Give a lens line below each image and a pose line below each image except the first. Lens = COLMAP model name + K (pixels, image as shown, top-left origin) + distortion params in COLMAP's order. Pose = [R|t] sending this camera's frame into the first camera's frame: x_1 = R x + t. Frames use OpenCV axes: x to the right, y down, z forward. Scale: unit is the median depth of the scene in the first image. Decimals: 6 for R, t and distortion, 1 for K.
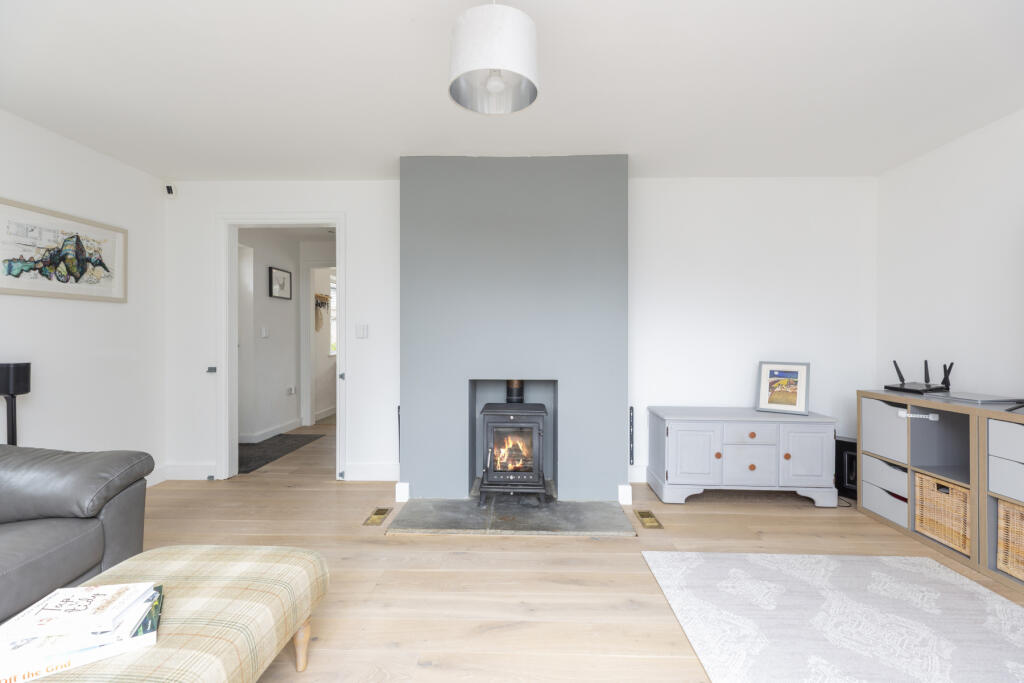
lens RADIAL K [[458.6, 0, 513.6], [0, 458.6, 341.0], [0, 0, 1]] dist [0.002705, 0.000620]
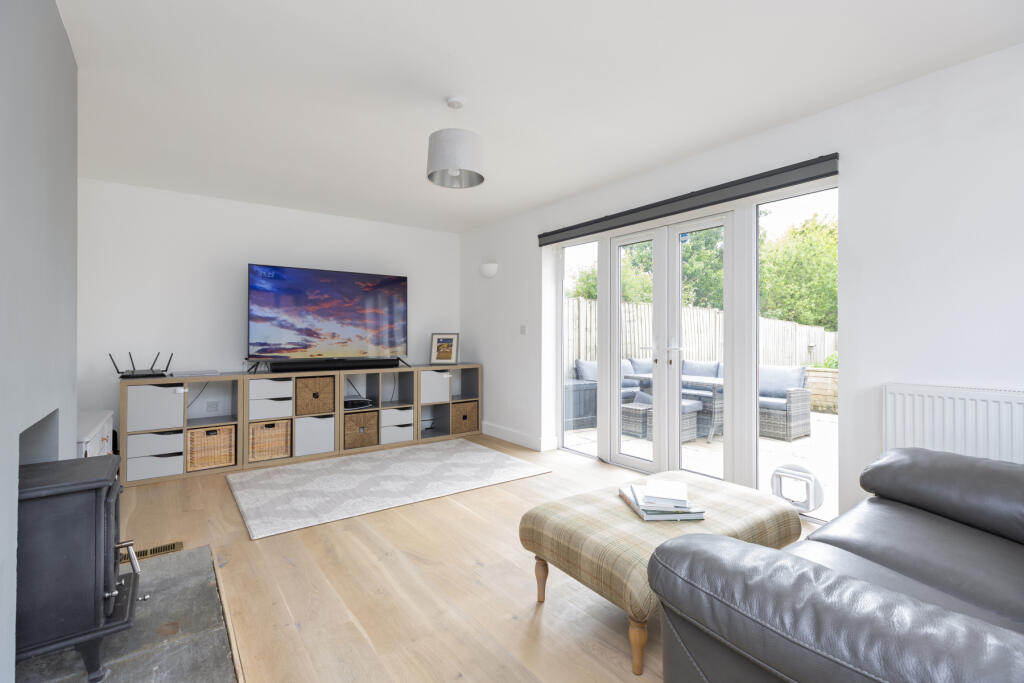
lens RADIAL K [[458.6, 0, 513.0], [0, 458.6, 336.9], [0, 0, 1]] dist [0.002705, 0.000620]
pose [[-0.629889, 0.000430, 0.776685, -0.883977], [0.001175, 0.999999, 0.000399, 0.002354], [-0.776684, 0.001163, -0.629889, 1.179368]]
